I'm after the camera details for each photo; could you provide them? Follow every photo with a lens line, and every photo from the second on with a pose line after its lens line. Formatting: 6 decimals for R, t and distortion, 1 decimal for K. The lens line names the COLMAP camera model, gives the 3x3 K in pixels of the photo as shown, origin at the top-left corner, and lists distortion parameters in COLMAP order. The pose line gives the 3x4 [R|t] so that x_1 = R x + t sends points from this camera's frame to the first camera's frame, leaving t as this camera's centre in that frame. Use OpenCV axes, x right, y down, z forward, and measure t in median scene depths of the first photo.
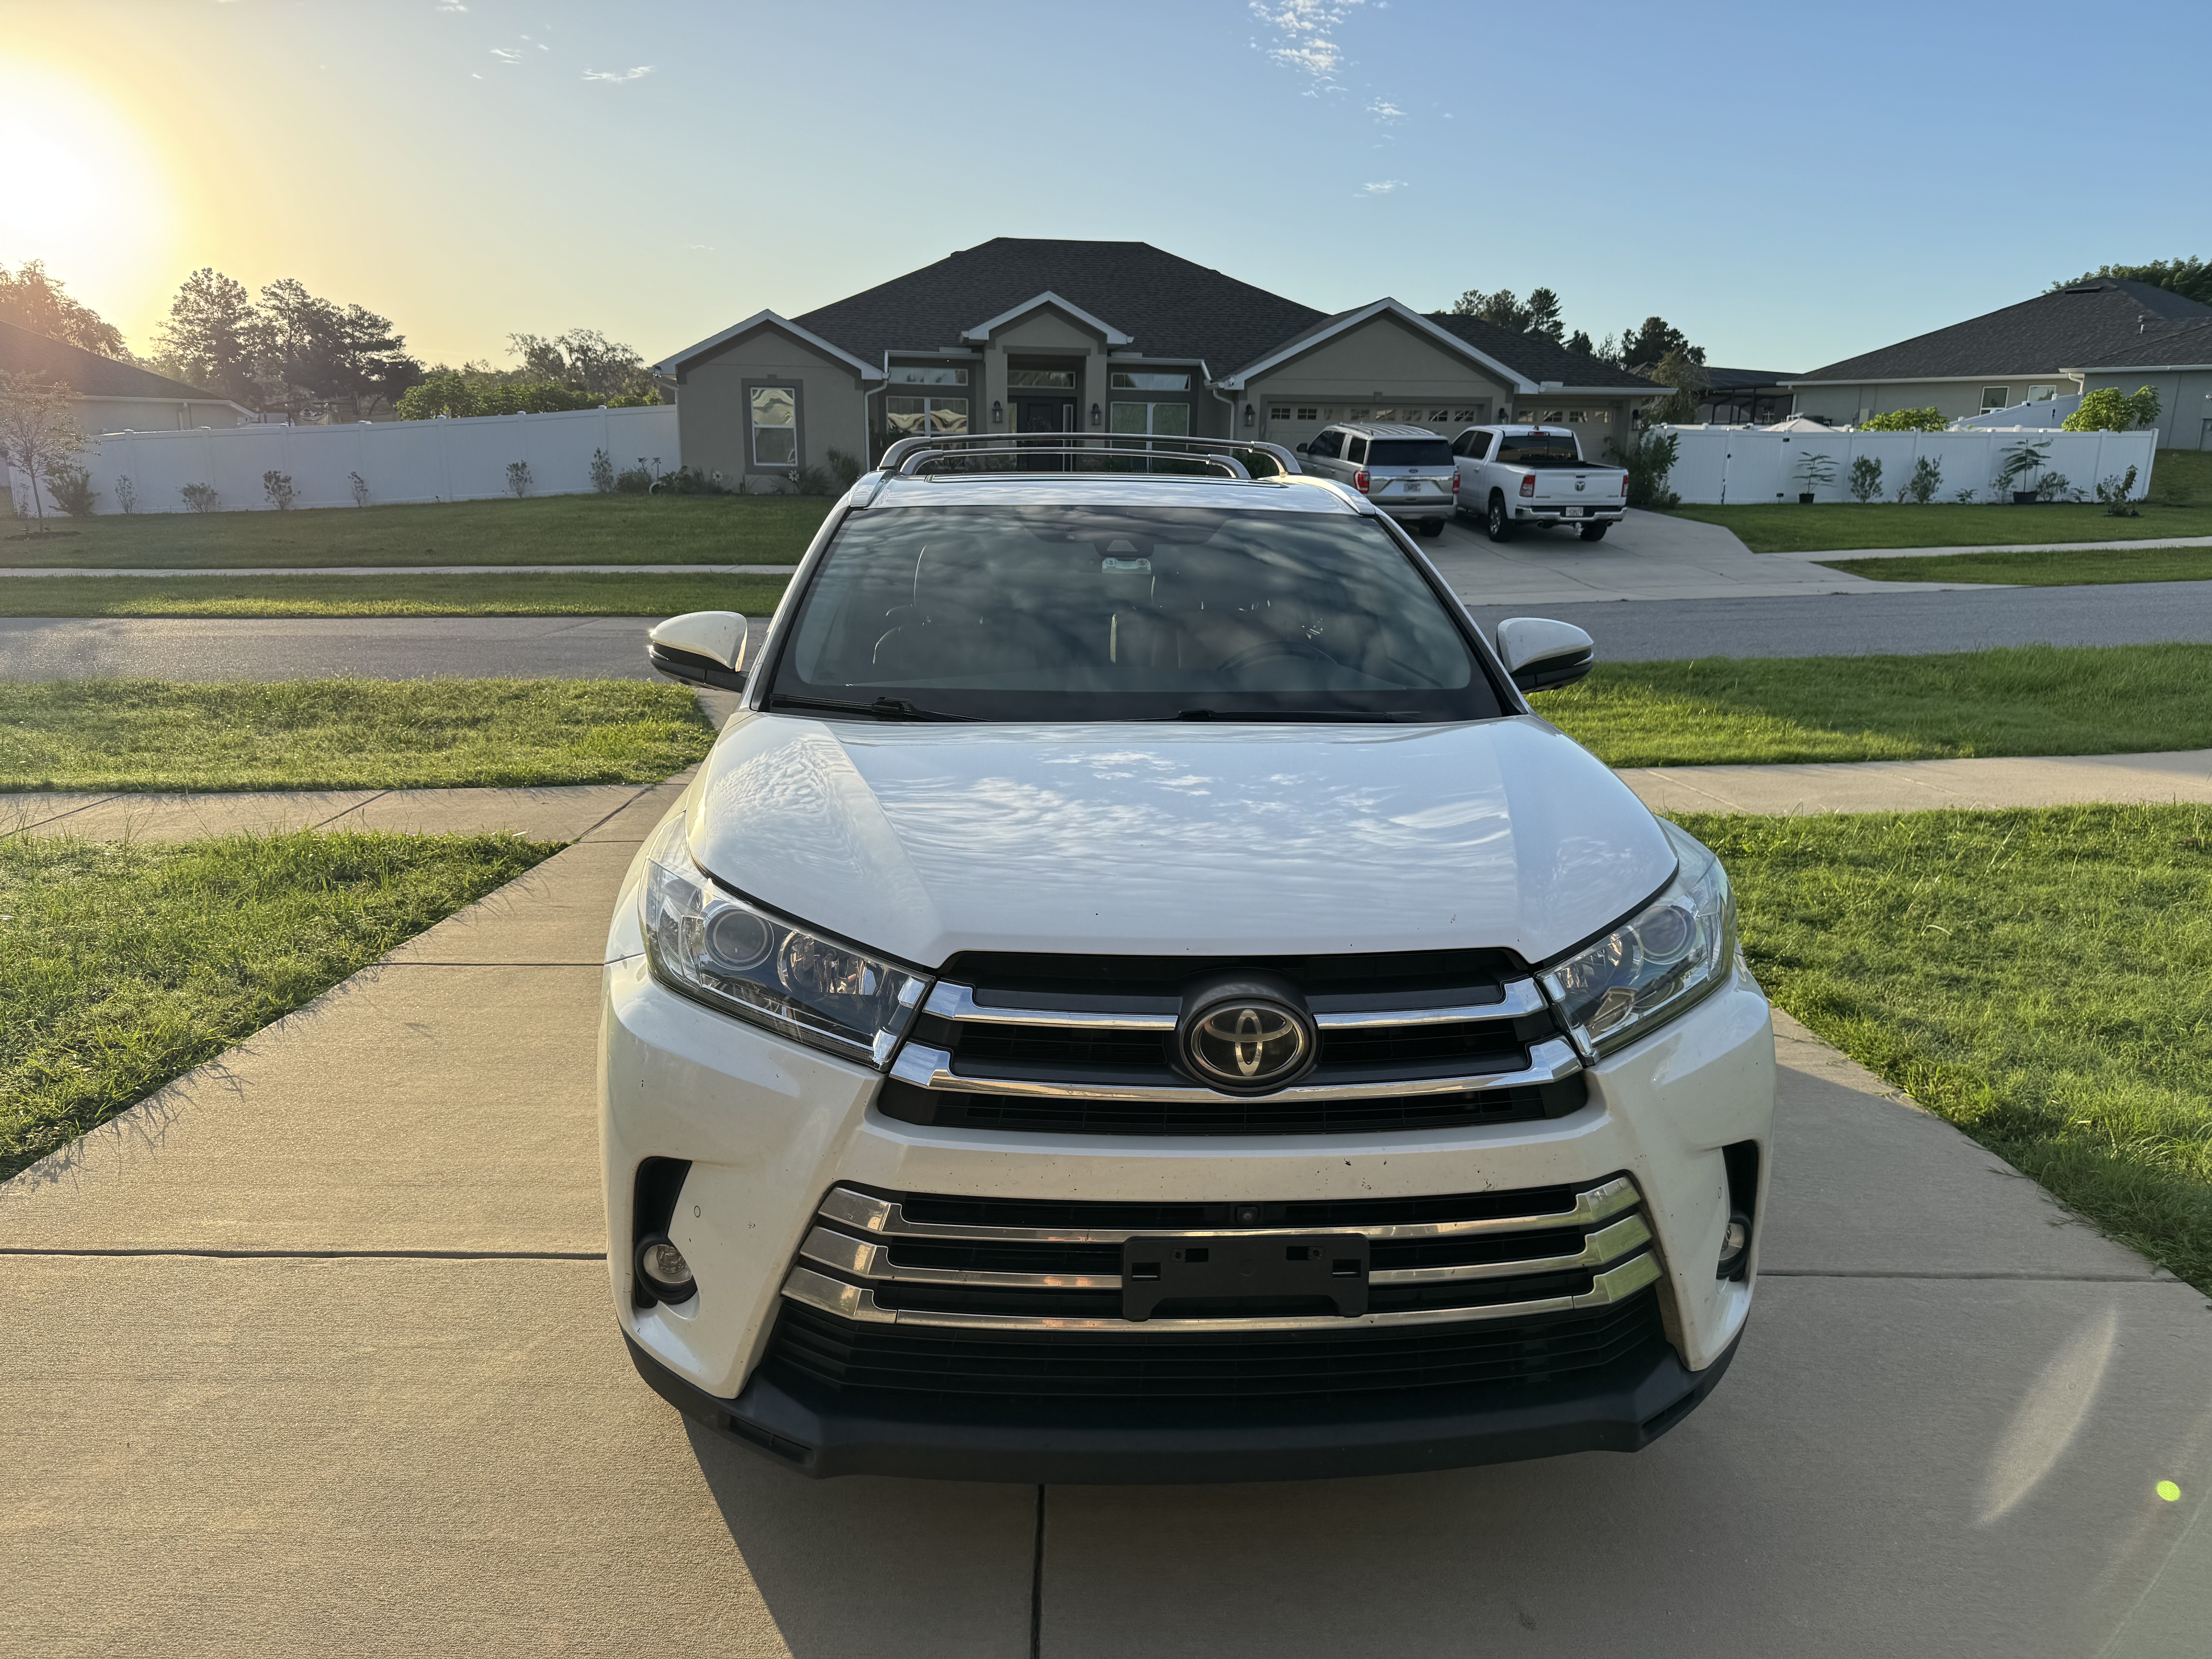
lens RADIAL K [[1628.3, 0, 1105.8], [0, 1628.3, 892.7], [0, 0, 1]] dist [-0.003475, -0.029261]
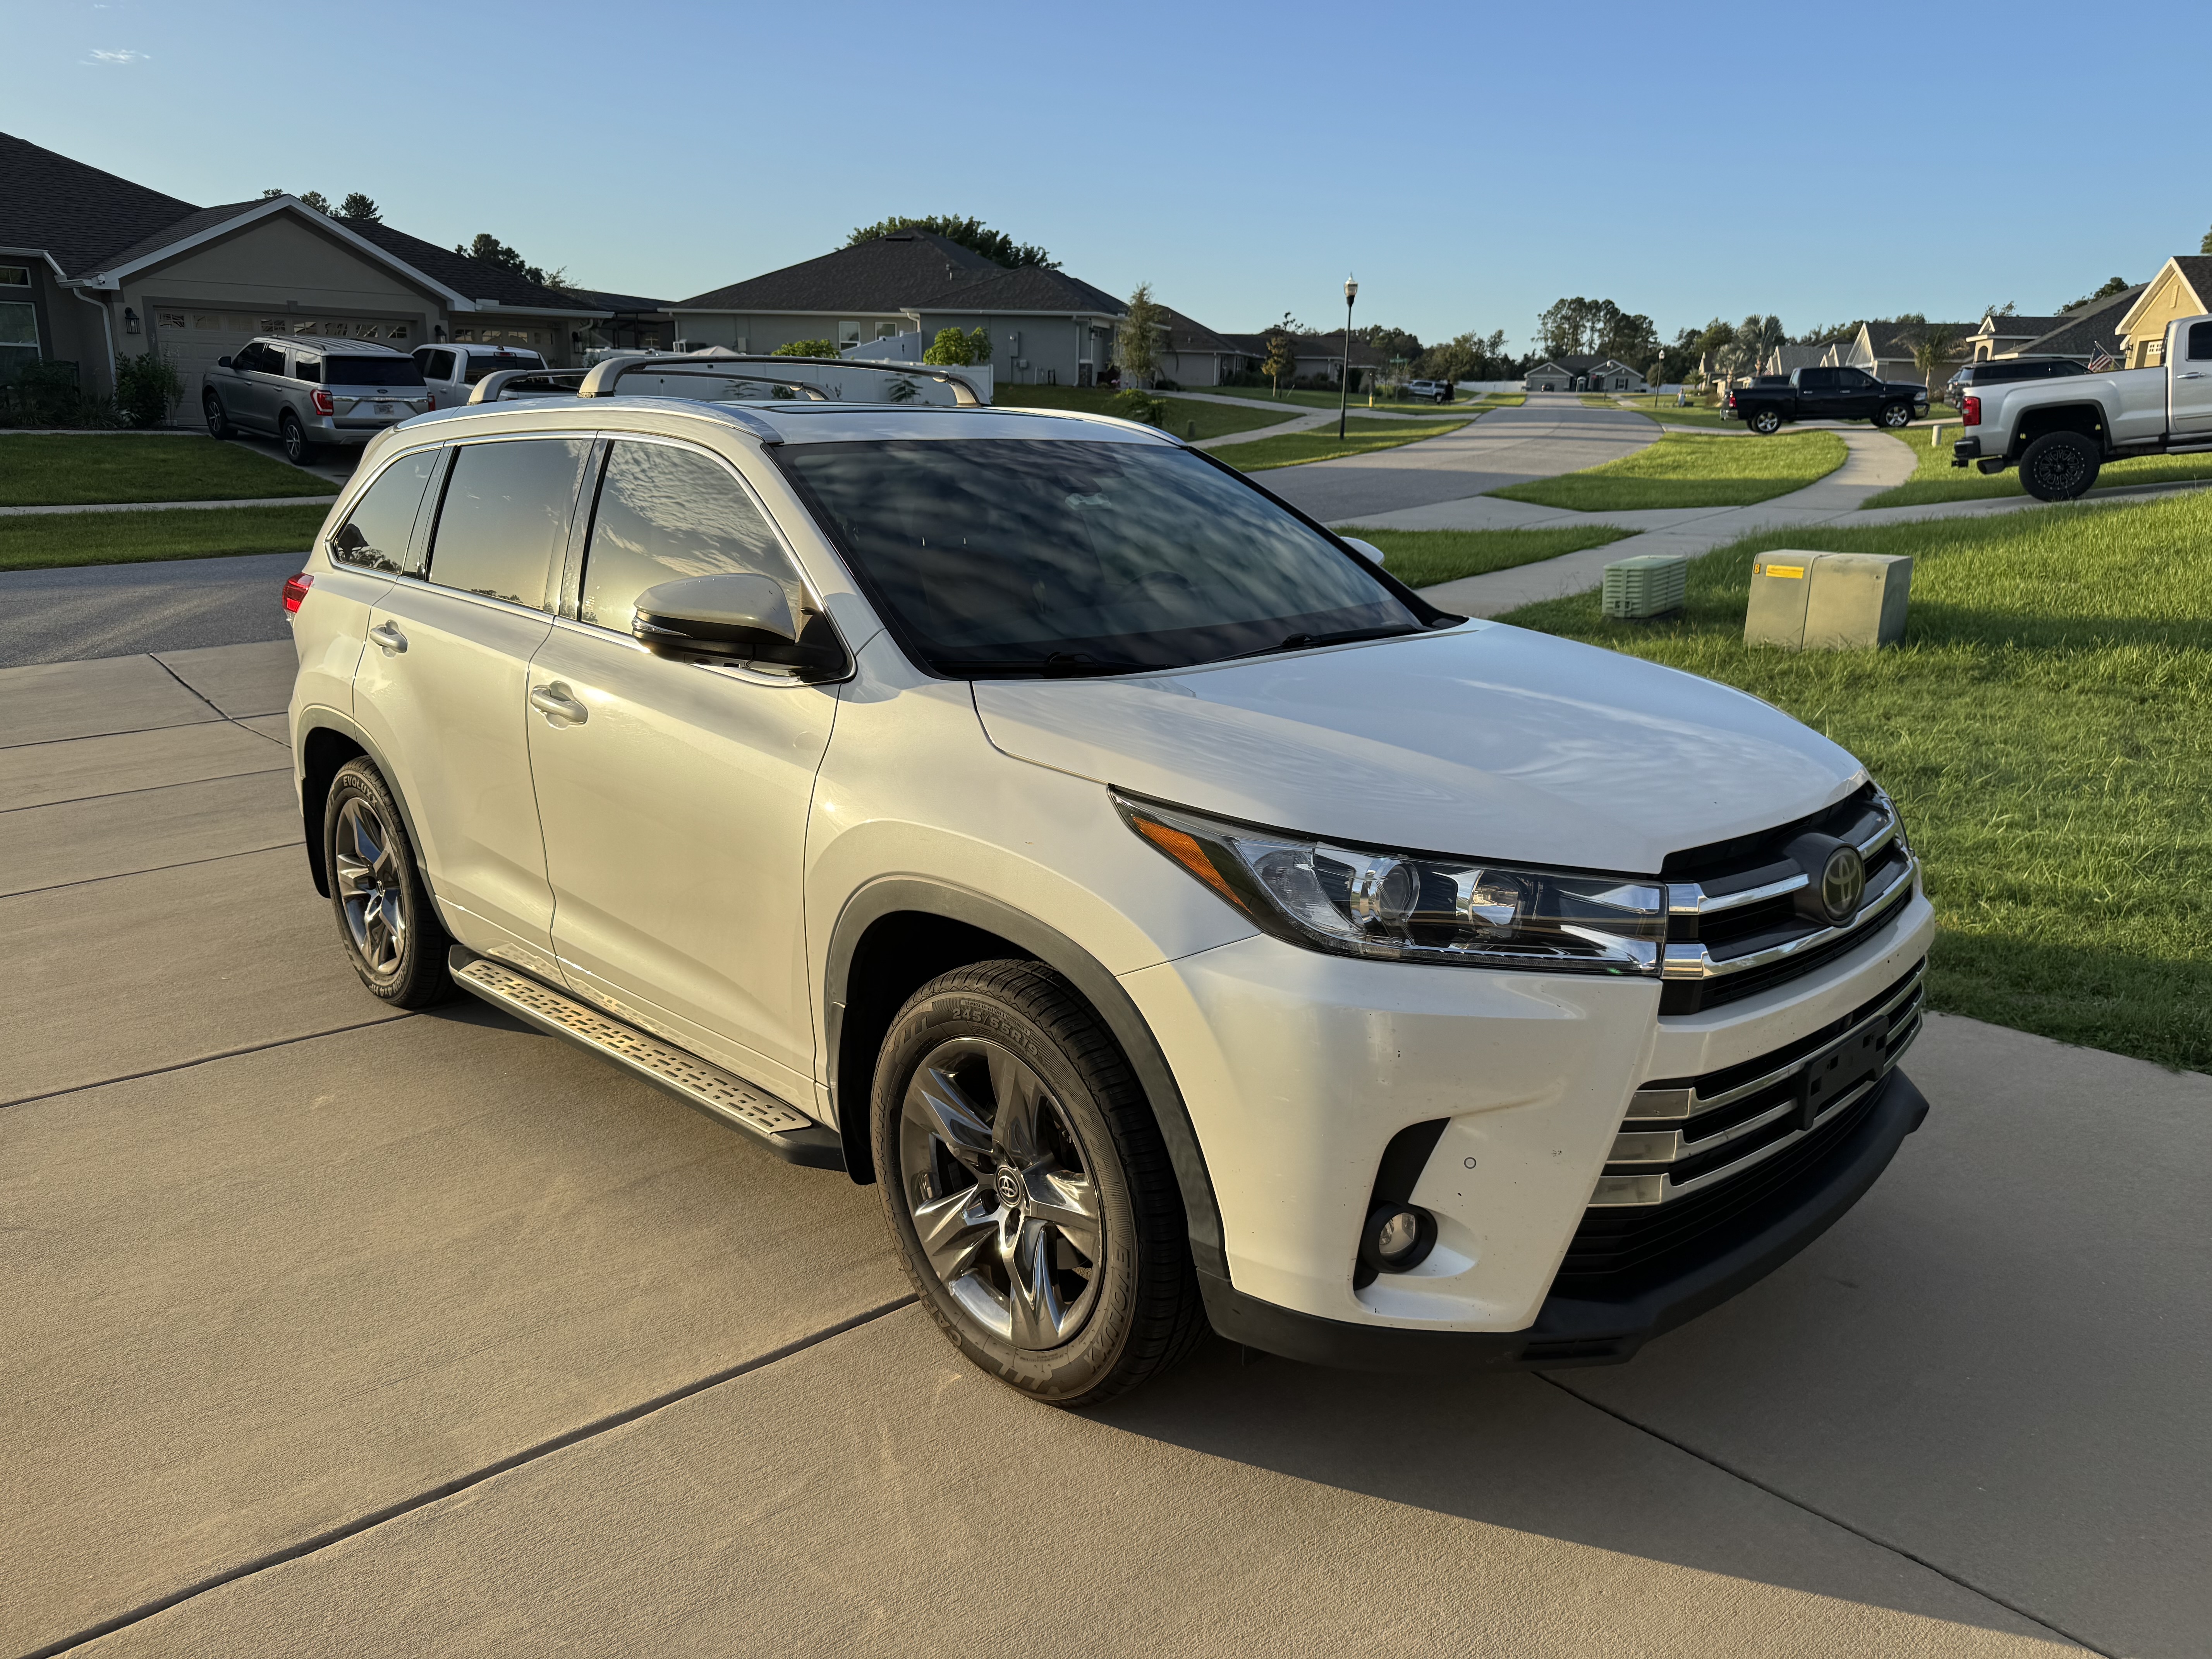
lens RADIAL K [[1633.9, 0, 1106.0], [0, 1633.9, 829.5], [0, 0, 1]] dist [0.003932, -0.007037]
pose [[0.762653, -0.150255, 0.629114, -0.100860], [0.145128, 0.987596, 0.059940, -0.009742], [-0.630316, 0.045589, 0.774999, 0.034743]]
